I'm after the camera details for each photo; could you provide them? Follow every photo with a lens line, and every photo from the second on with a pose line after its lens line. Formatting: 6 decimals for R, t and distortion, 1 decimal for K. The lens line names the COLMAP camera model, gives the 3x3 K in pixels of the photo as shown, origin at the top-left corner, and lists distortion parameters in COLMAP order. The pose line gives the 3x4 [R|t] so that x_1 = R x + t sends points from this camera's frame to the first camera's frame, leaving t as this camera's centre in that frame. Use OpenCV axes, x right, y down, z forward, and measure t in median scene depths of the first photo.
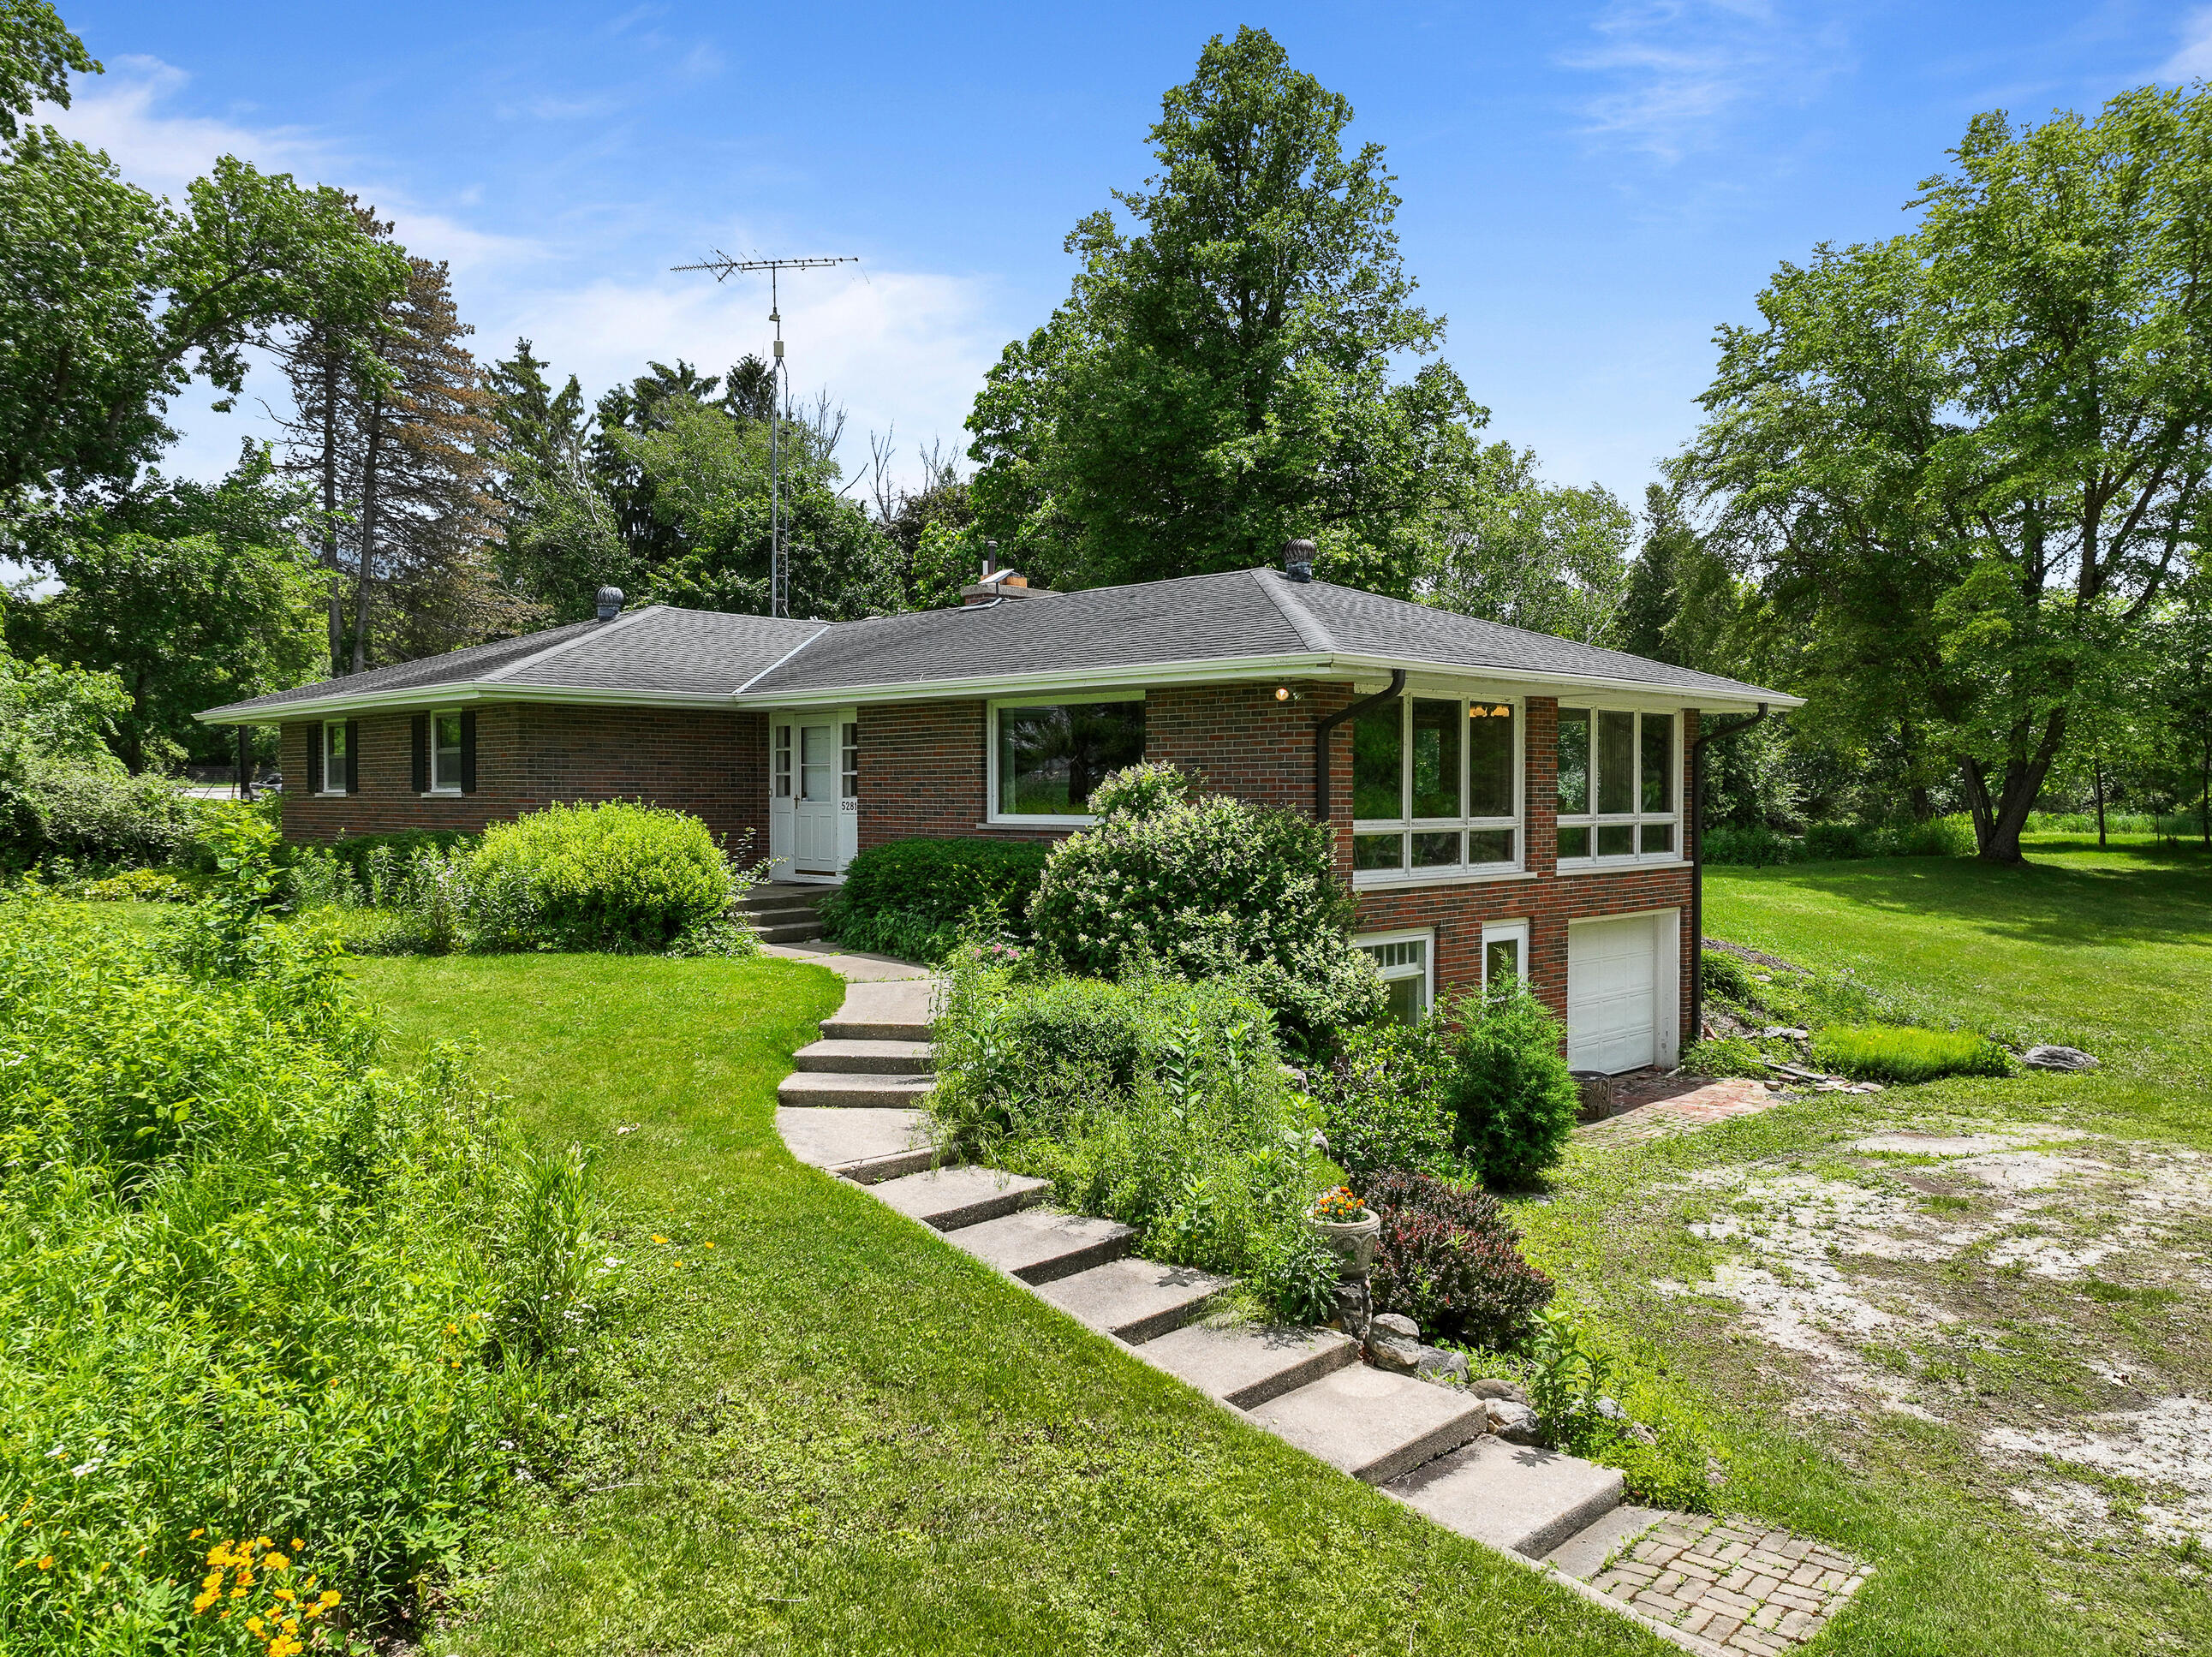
lens RADIAL K [[1560.2, 0, 1107.2], [0, 1560.2, 788.5], [0, 0, 1]] dist [0.007337, -0.003427]
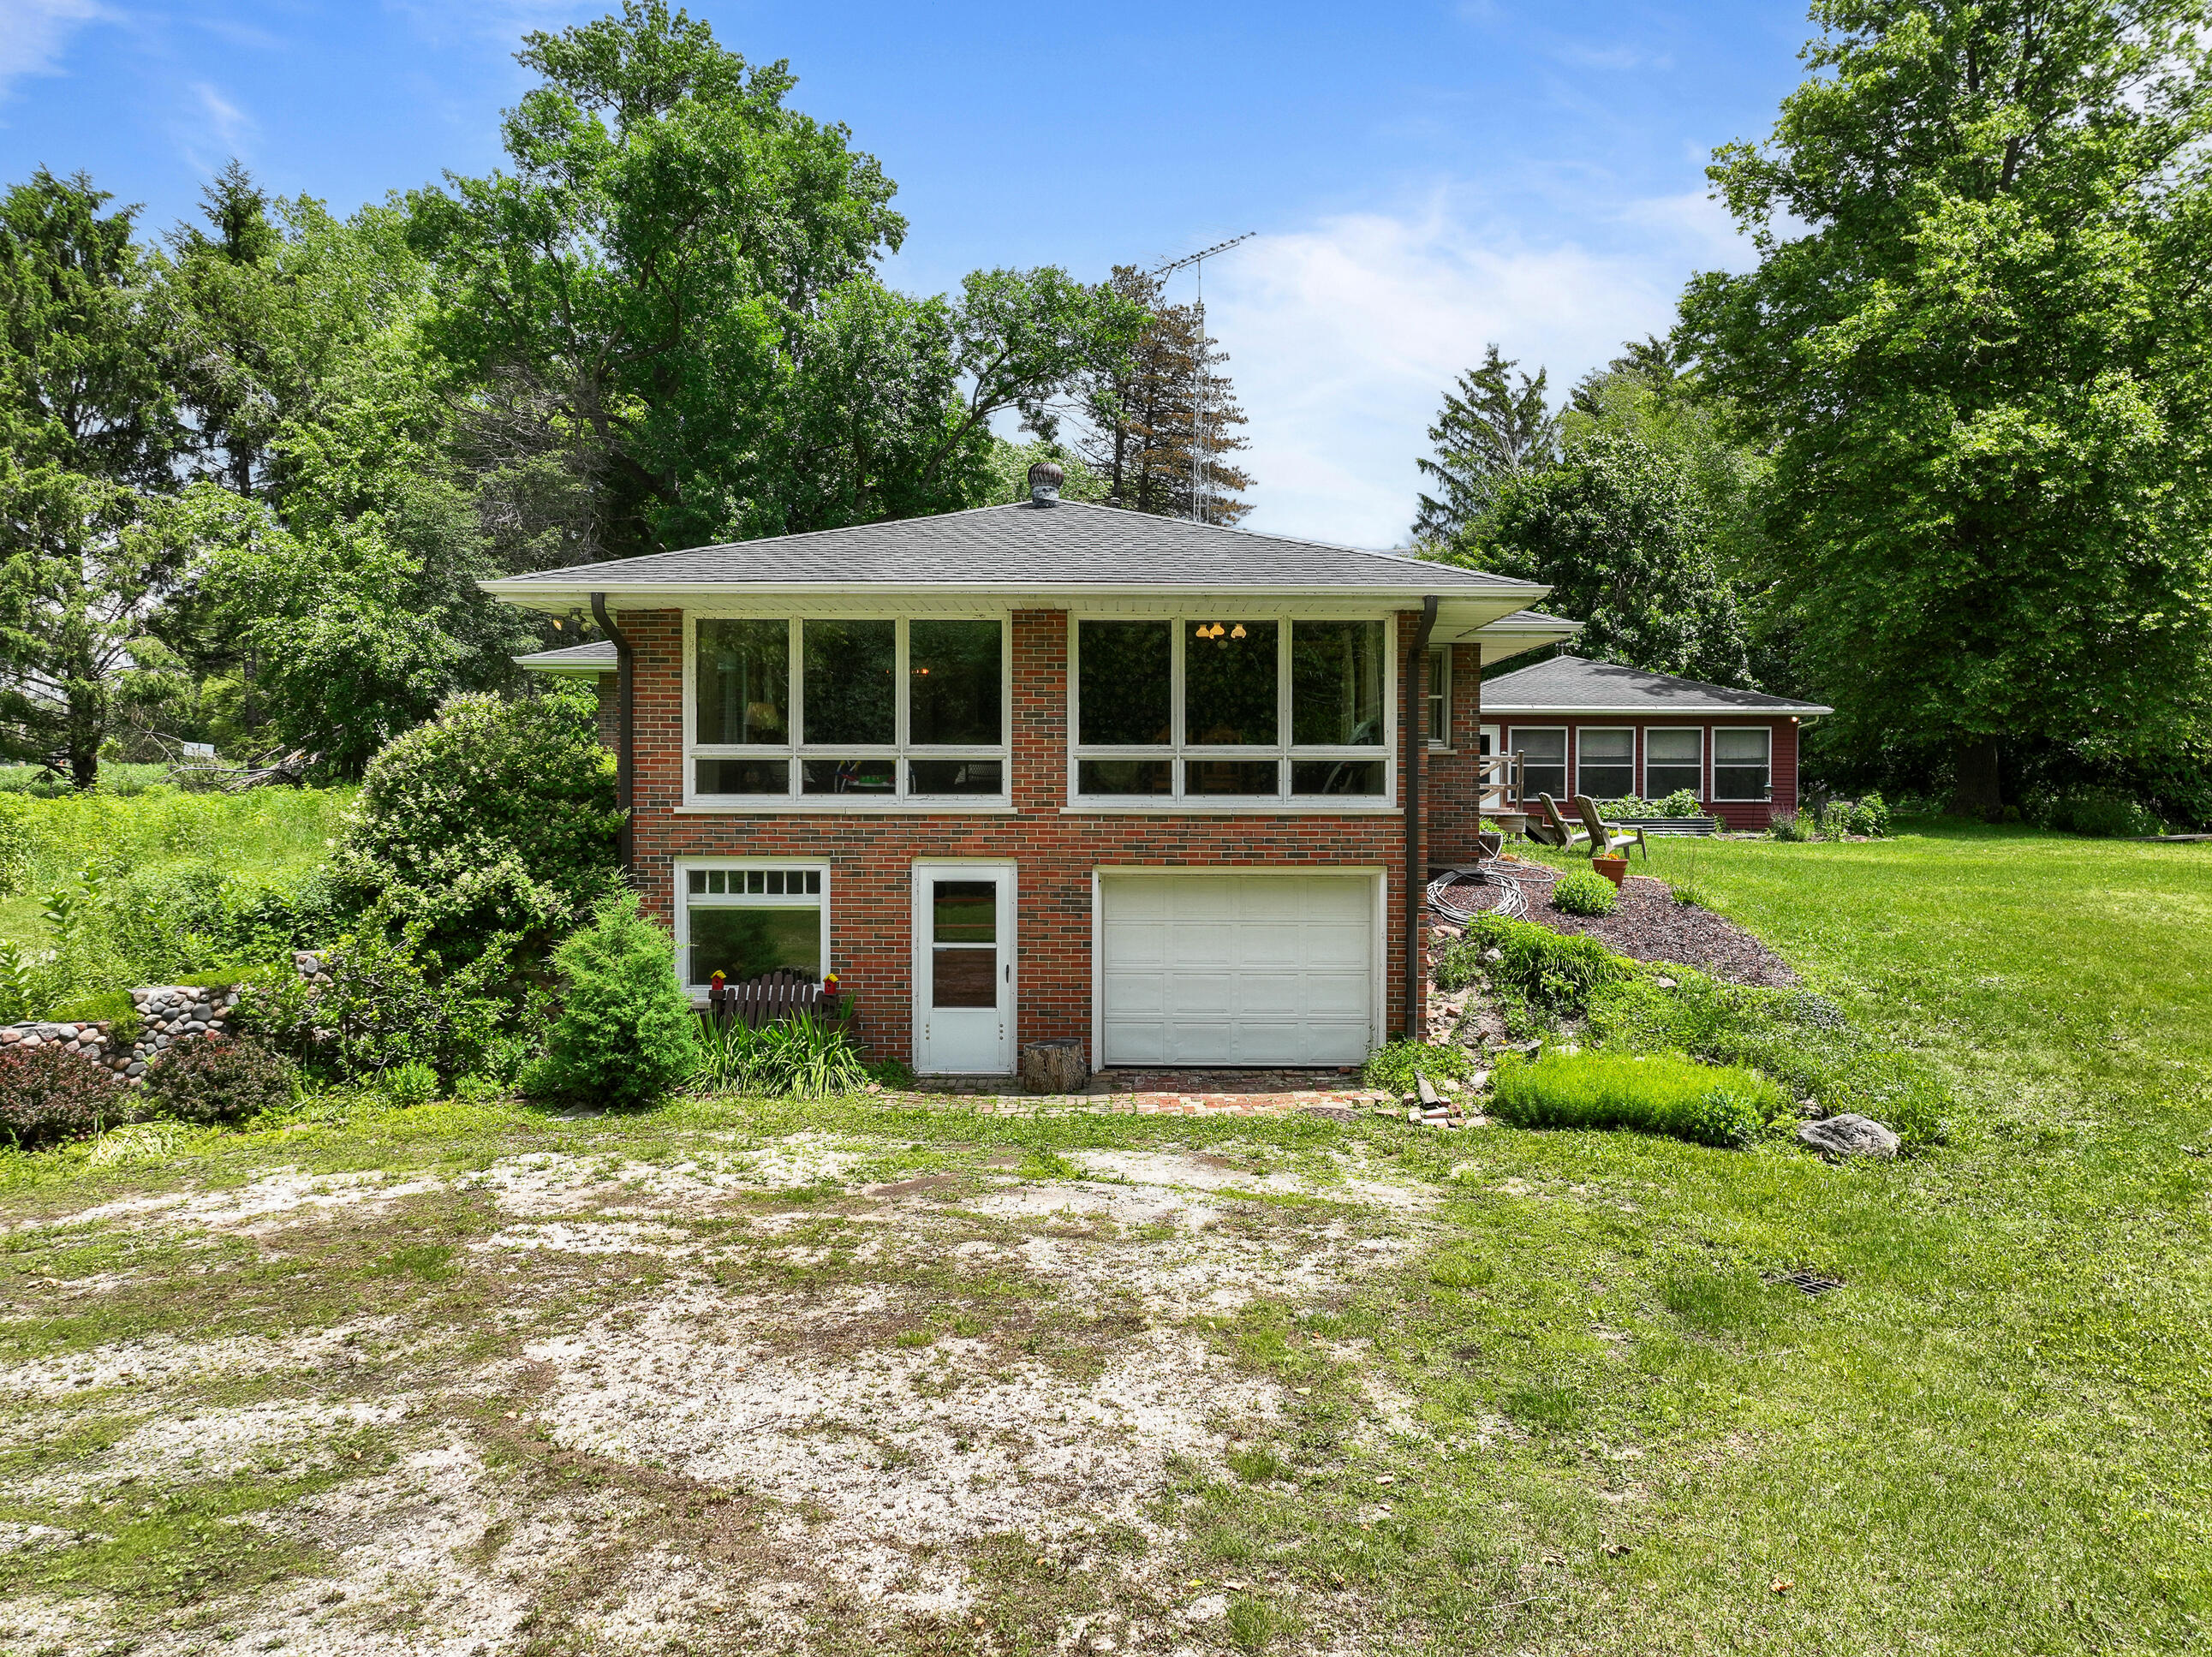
lens RADIAL K [[1560.2, 0, 1107.2], [0, 1560.2, 788.5], [0, 0, 1]] dist [0.007337, -0.003427]
pose [[0.729522, 0.002755, -0.683952, 0.918640], [-0.002208, 0.999996, 0.001673, 0.041402], [0.683954, 0.000289, 0.729525, 0.396628]]
